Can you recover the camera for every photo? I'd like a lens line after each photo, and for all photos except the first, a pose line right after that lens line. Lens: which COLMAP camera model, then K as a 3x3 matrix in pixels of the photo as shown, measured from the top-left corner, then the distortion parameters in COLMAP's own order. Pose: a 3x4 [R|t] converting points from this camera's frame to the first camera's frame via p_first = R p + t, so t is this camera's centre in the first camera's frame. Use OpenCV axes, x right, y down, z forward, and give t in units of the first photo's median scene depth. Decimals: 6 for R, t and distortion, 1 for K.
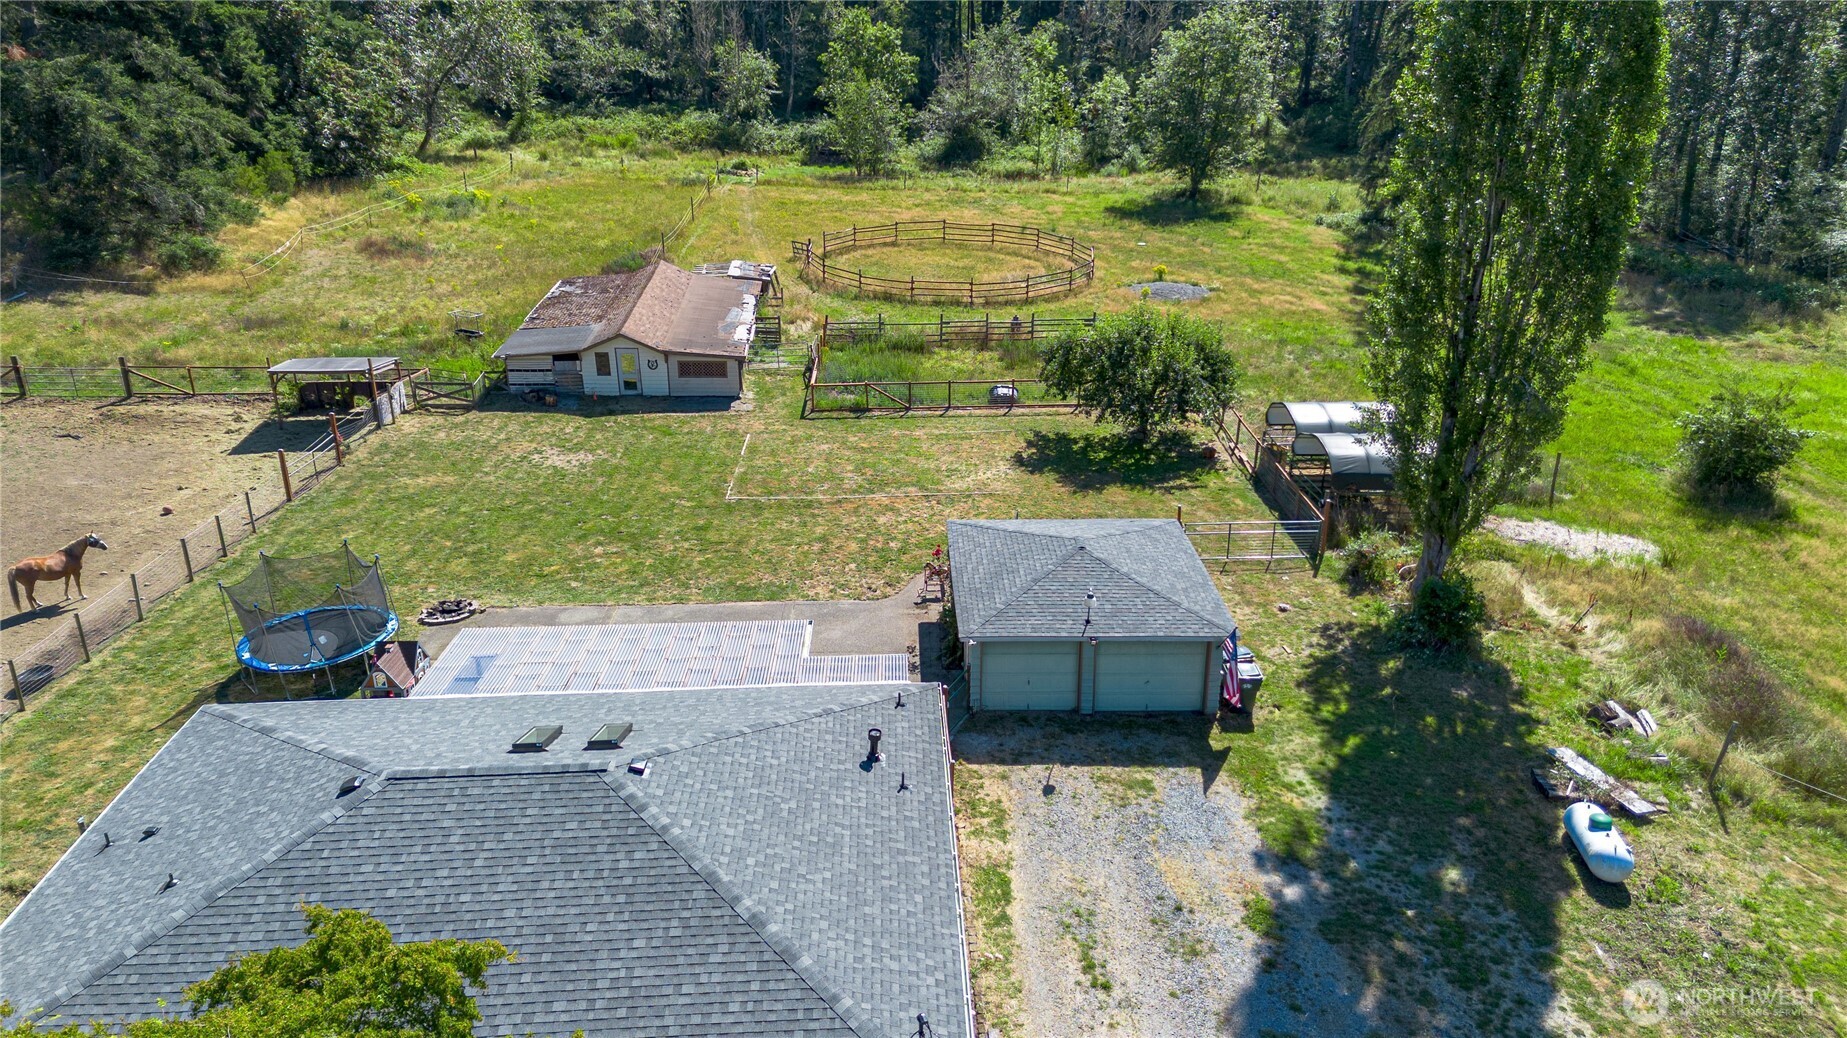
lens RADIAL K [[1250.7, 0, 923.5], [0, 1250.7, 519.0], [0, 0, 1]] dist [0.306679, -0.310472]
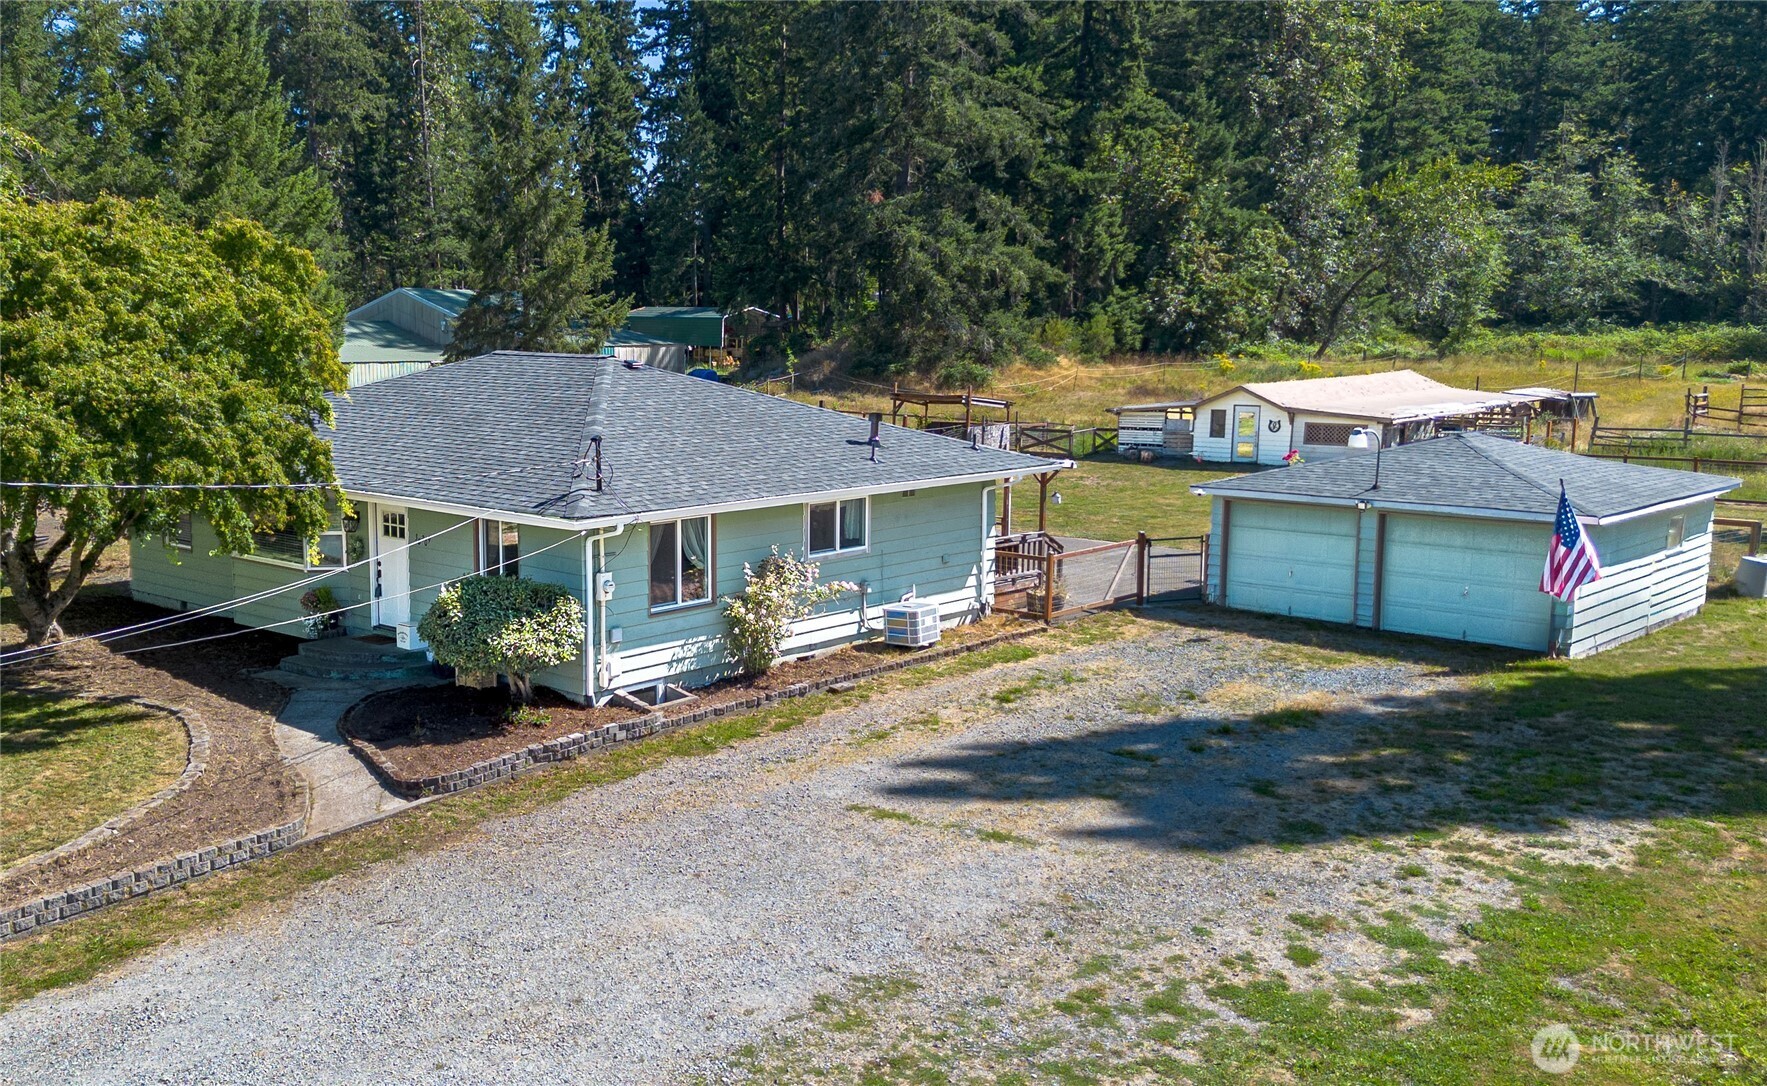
lens RADIAL K [[1567.2, 0, 727.3], [0, 1567.2, 545.5], [0, 0, 1]] dist [0.305566, -0.359412]
pose [[0.690410, 0.097016, -0.716884, 0.225939], [-0.270540, 0.953687, -0.131487, 0.139907], [0.670927, 0.284726, 0.684682, 0.055733]]
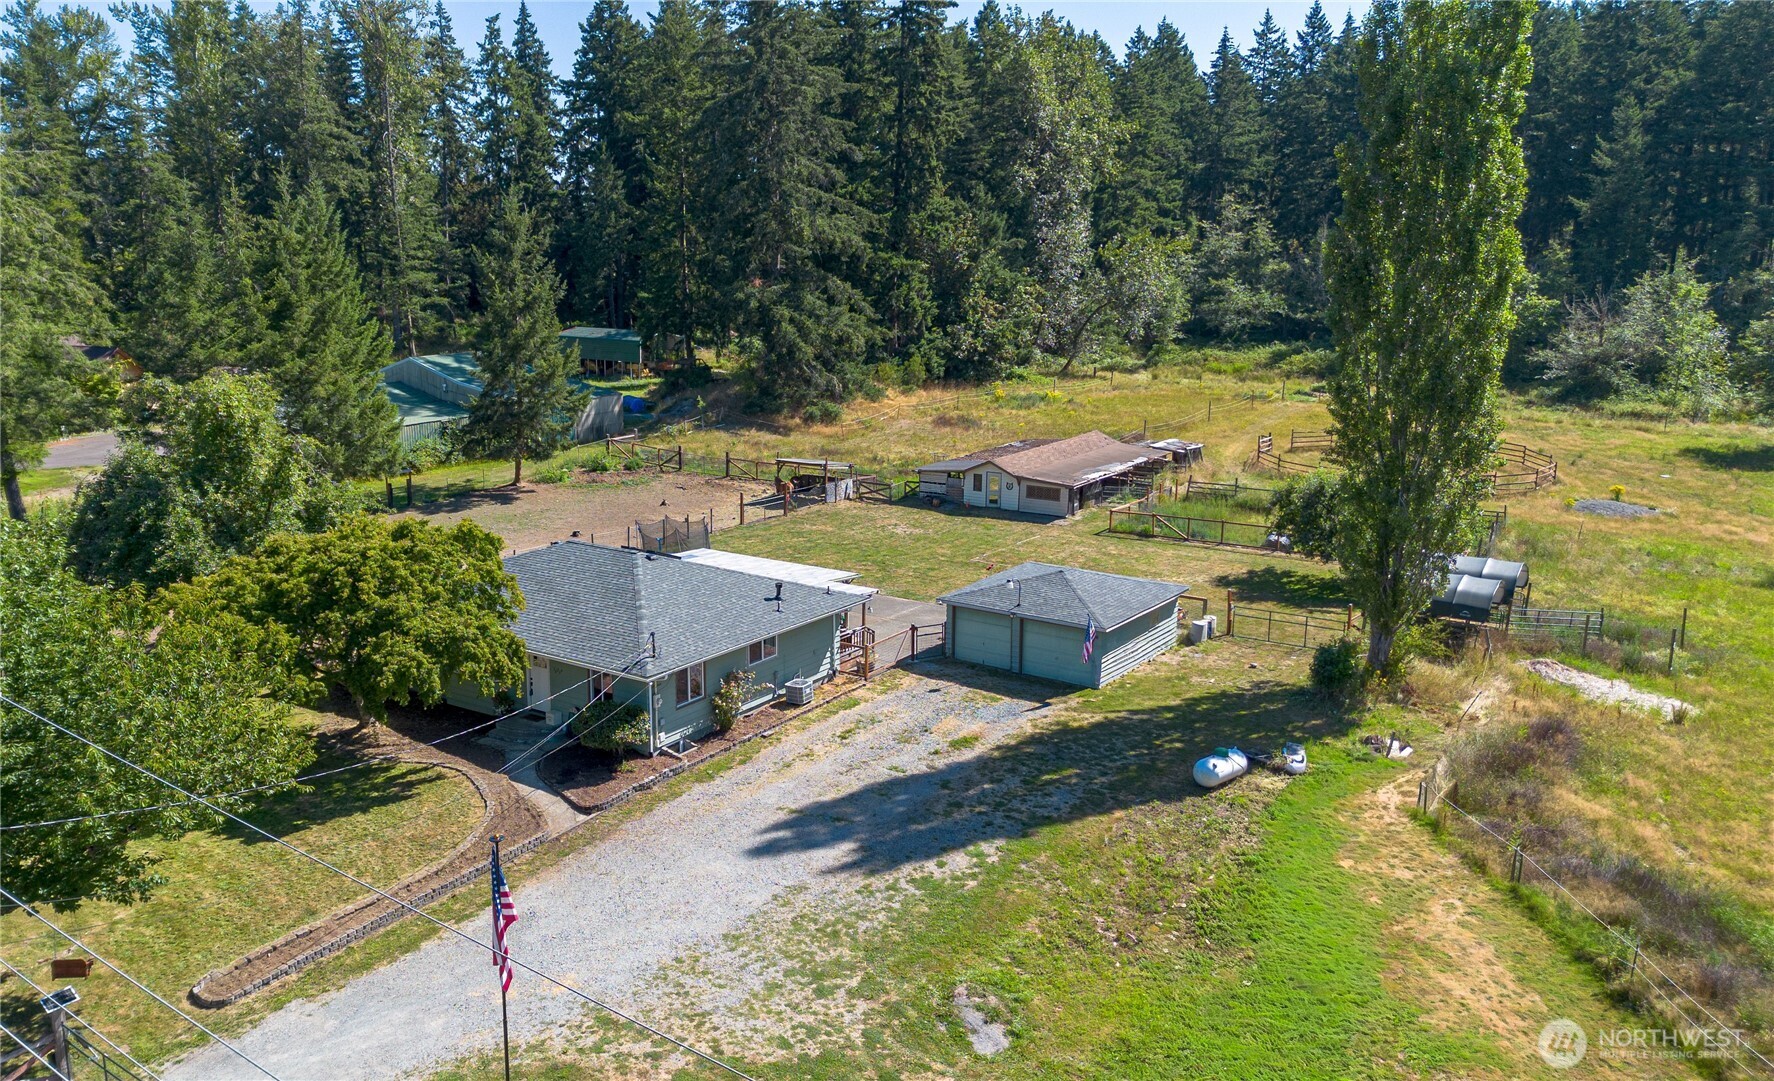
lens RADIAL K [[1344.7, 0, 834.9], [0, 1344.7, 539.1], [0, 0, 1]] dist [0.103349, -0.132667]
pose [[0.794736, 0.122844, -0.594394, 0.367318], [-0.228953, 0.967634, -0.106140, 0.093055], [0.562117, 0.220442, 0.797139, -0.158638]]
